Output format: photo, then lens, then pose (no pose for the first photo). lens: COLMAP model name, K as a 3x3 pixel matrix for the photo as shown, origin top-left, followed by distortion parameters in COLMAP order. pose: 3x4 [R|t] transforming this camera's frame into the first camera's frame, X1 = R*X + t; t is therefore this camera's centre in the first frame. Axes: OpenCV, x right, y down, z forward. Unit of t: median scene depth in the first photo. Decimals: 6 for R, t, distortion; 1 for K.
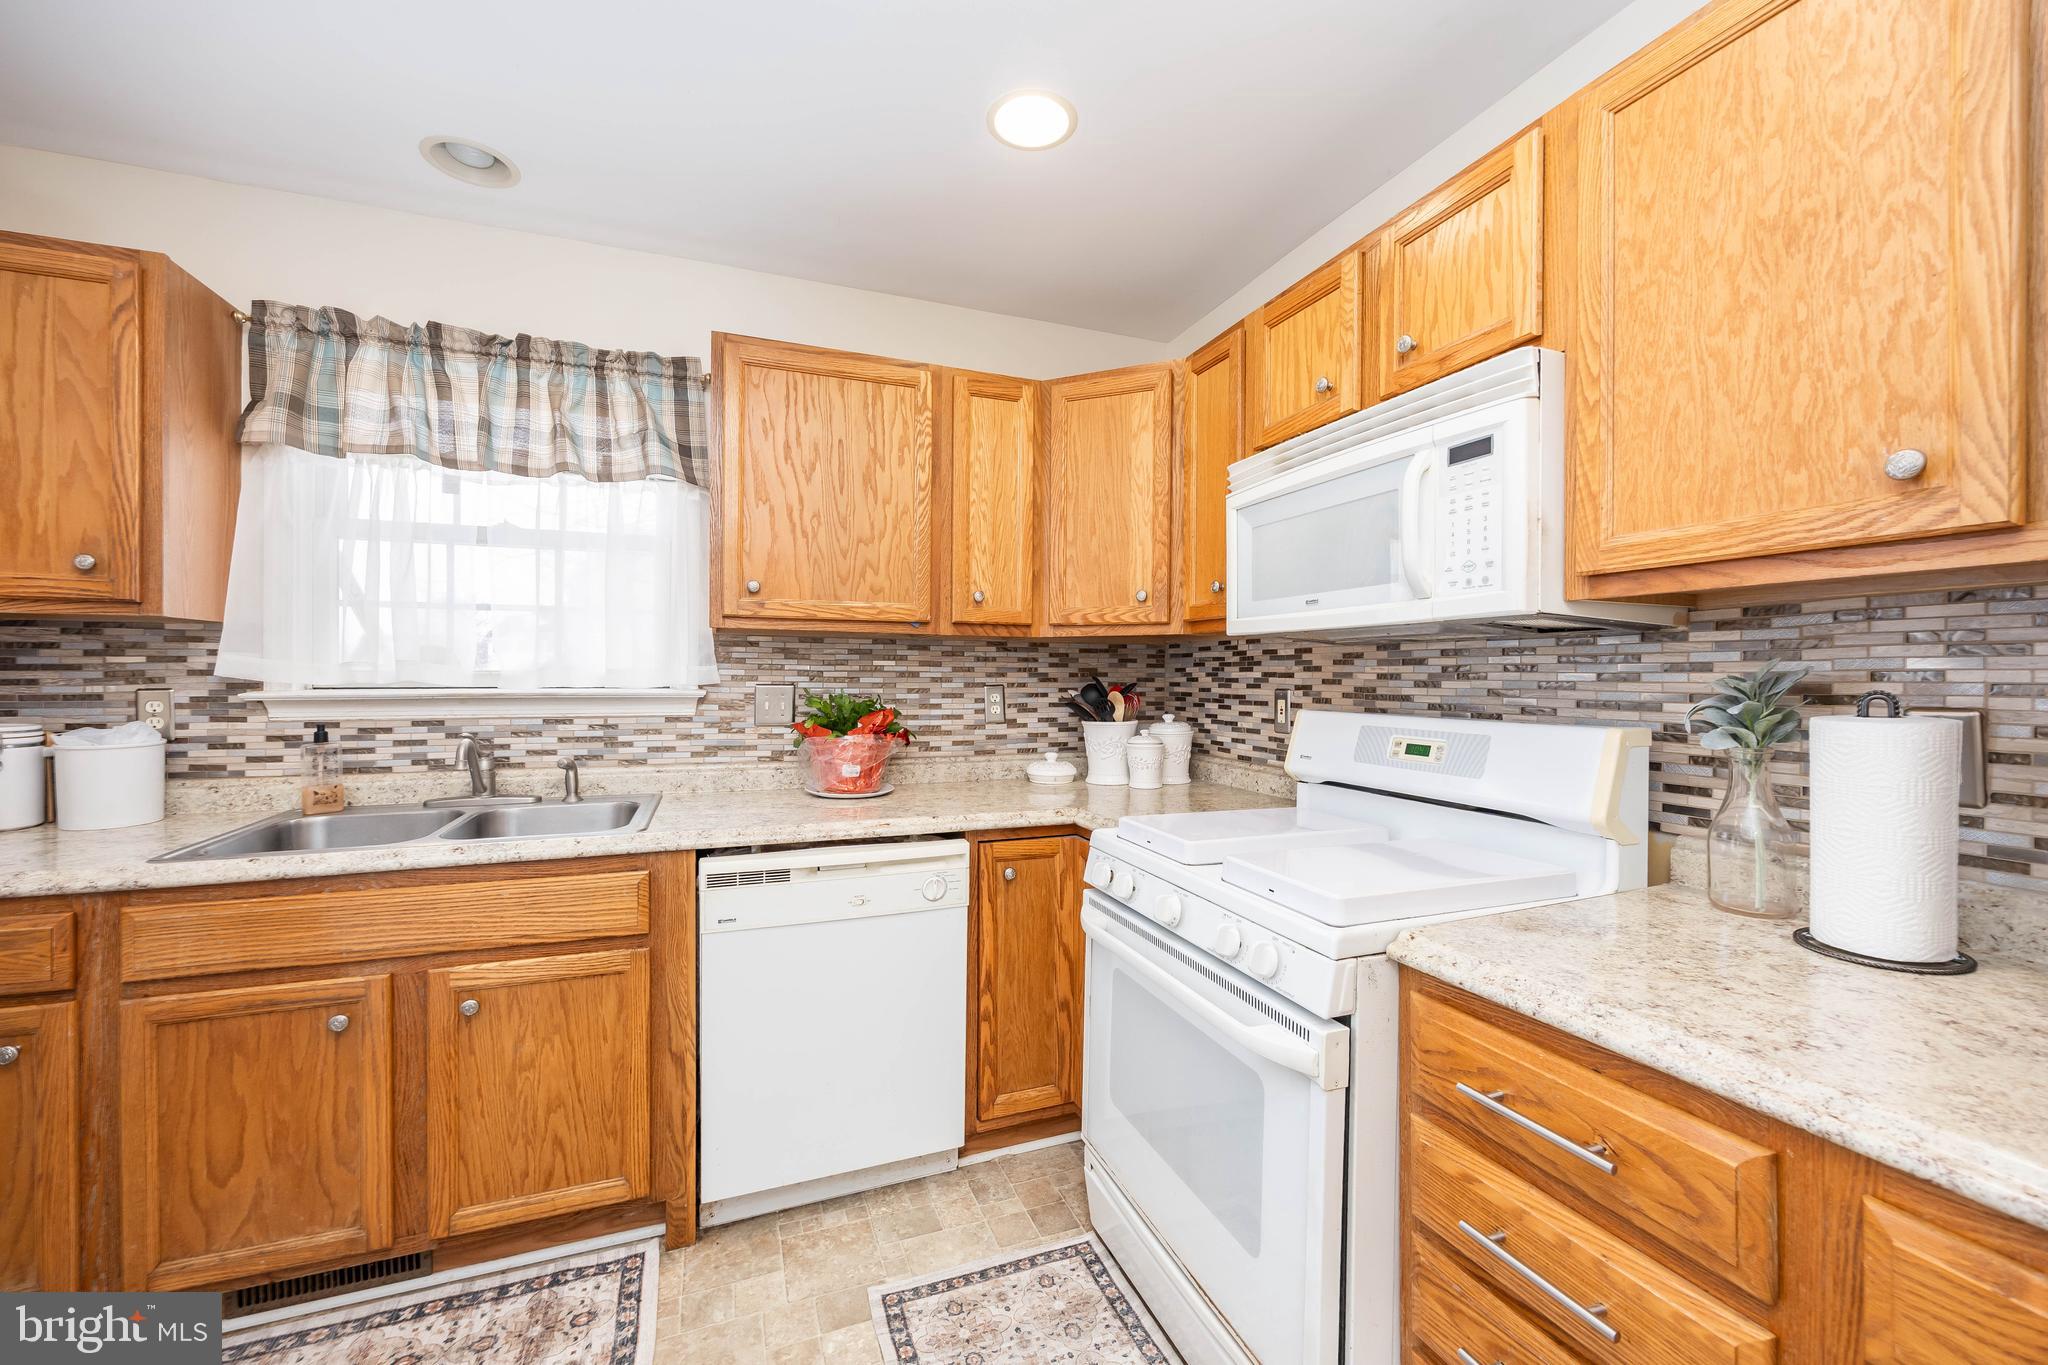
lens RADIAL K [[807.1, 0, 1030.0], [0, 807.1, 674.4], [0, 0, 1]] dist [-0.003304, -0.000062]
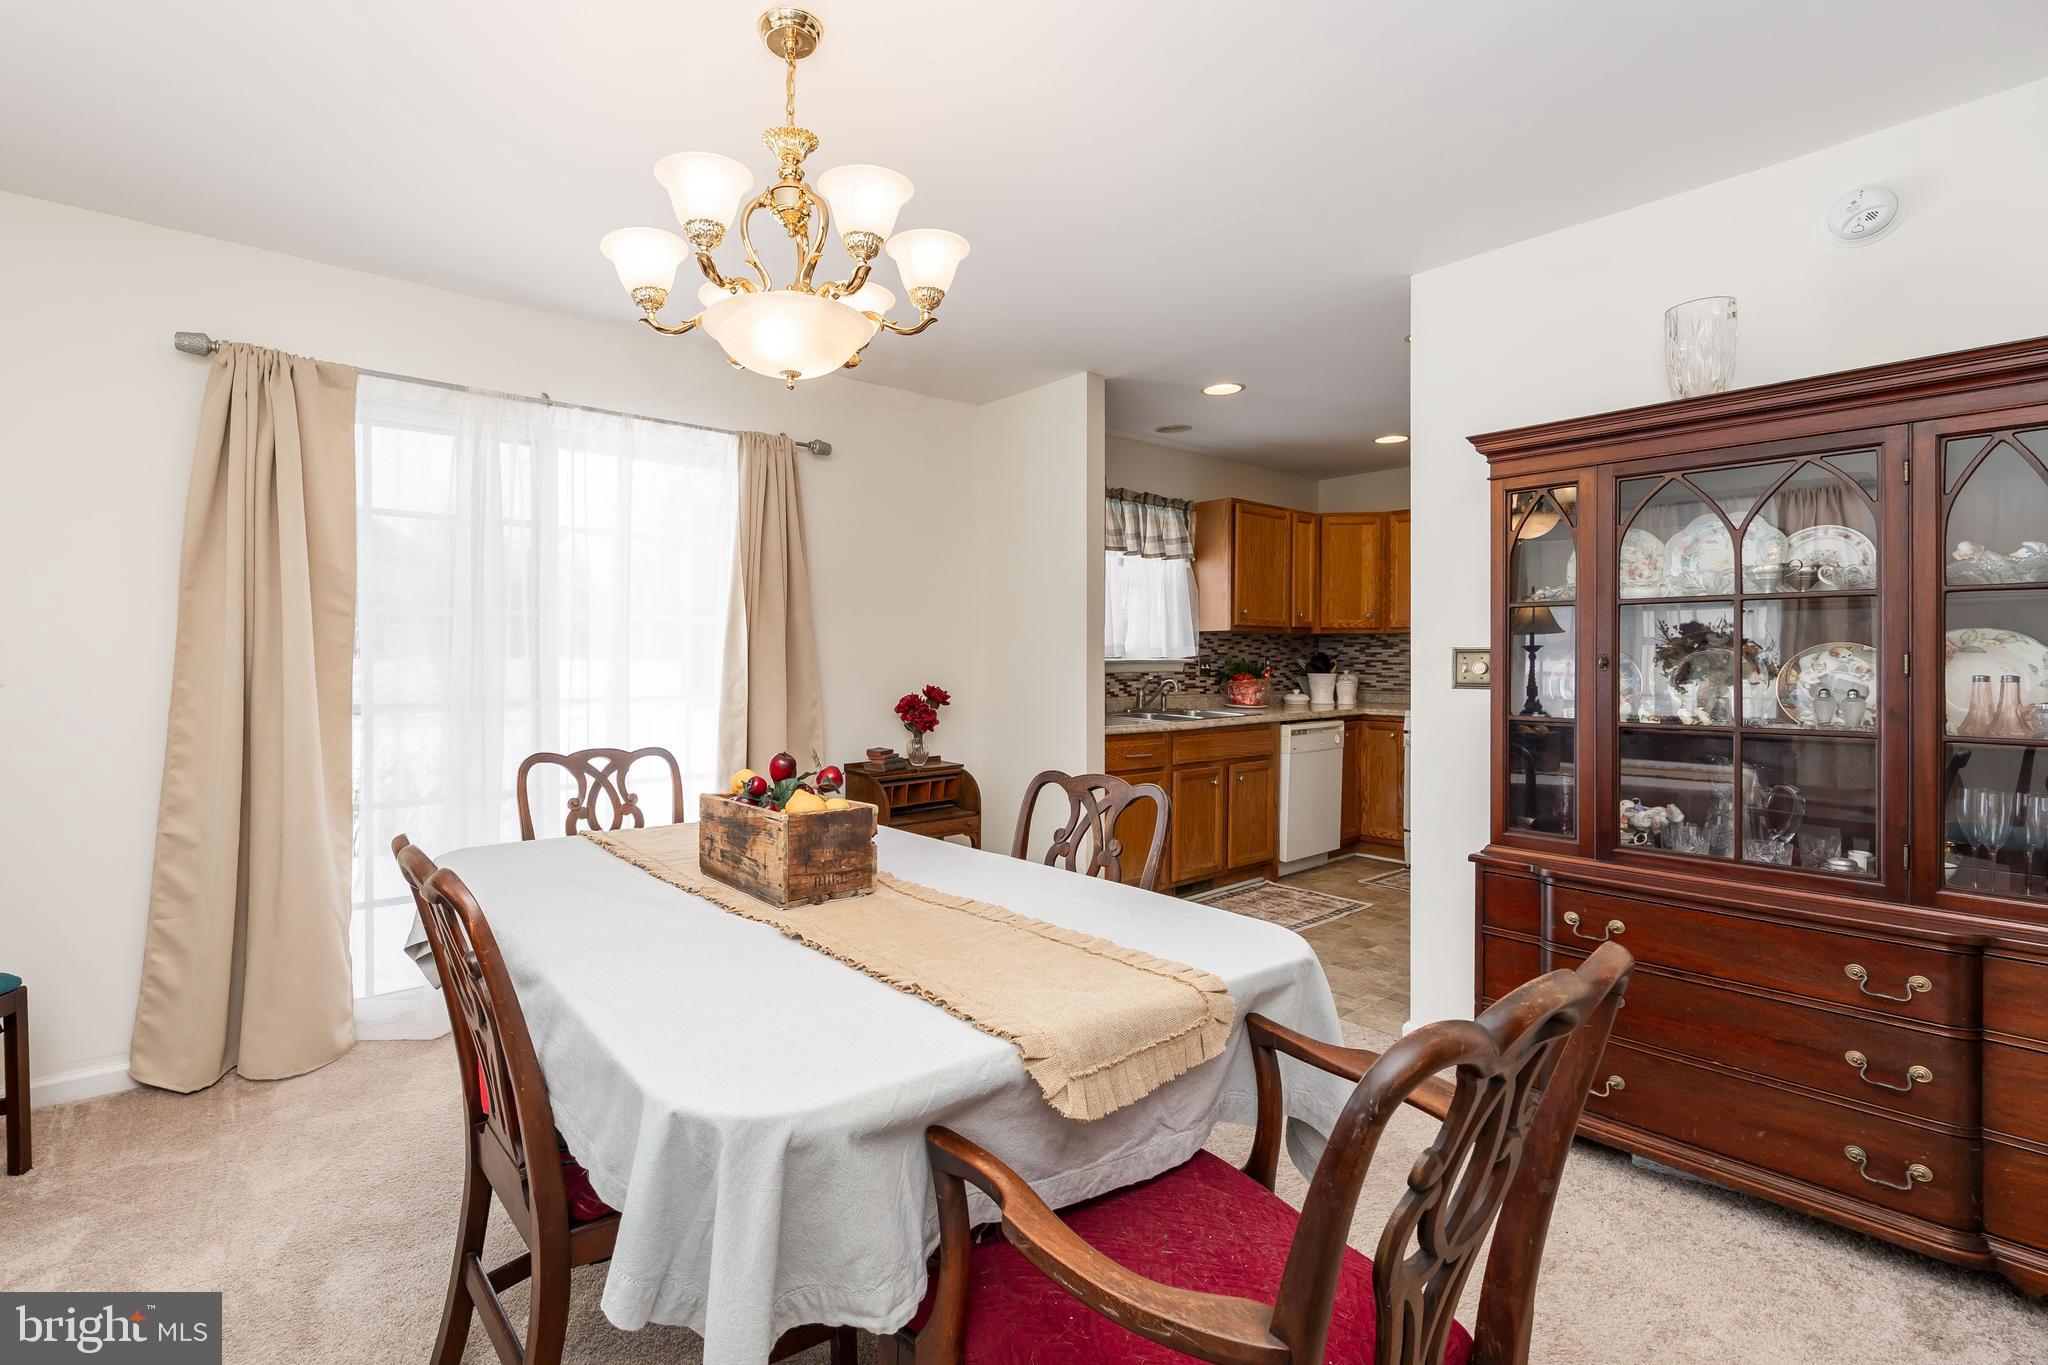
lens RADIAL K [[843.3, 0, 965.5], [0, 843.3, 653.9], [0, 0, 1]] dist [-0.000003, 0.000032]
pose [[0.961642, -0.003041, 0.274290, -1.721458], [0.002901, 0.999995, 0.000914, 0.004014], [-0.274292, -0.000083, 0.961647, -1.026284]]
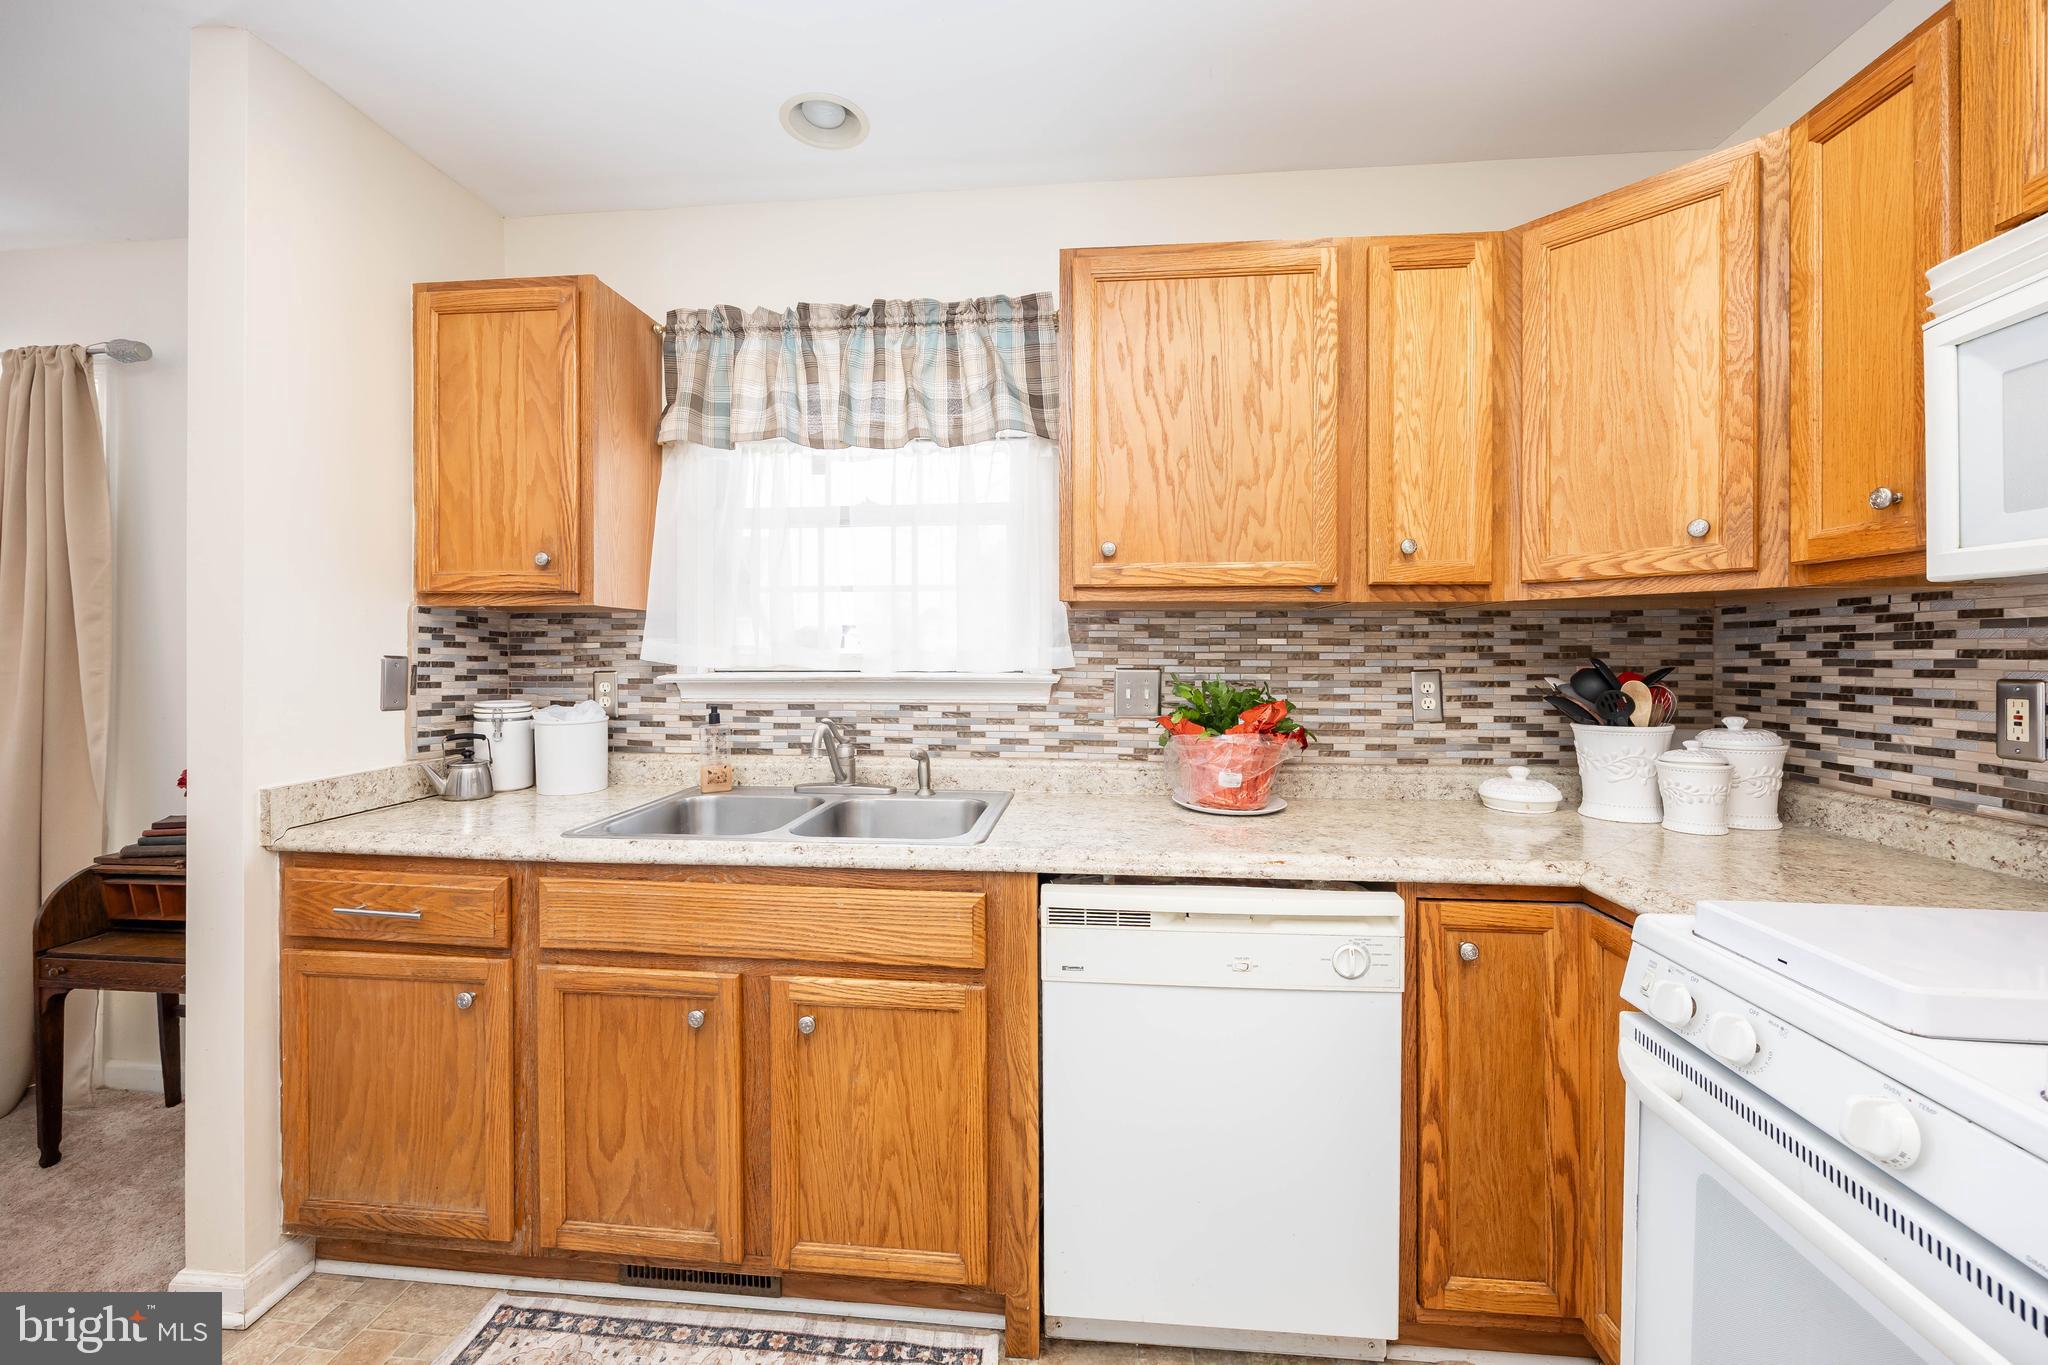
lens RADIAL K [[825.8, 0, 1012.4], [0, 825.8, 652.4], [0, 0, 1]] dist [-0.002225, -0.000131]
pose [[0.889721, -0.005893, -0.456468, -0.047420], [0.003750, 0.999977, -0.005601, 0.000065], [0.456490, 0.003272, 0.889722, 0.209327]]
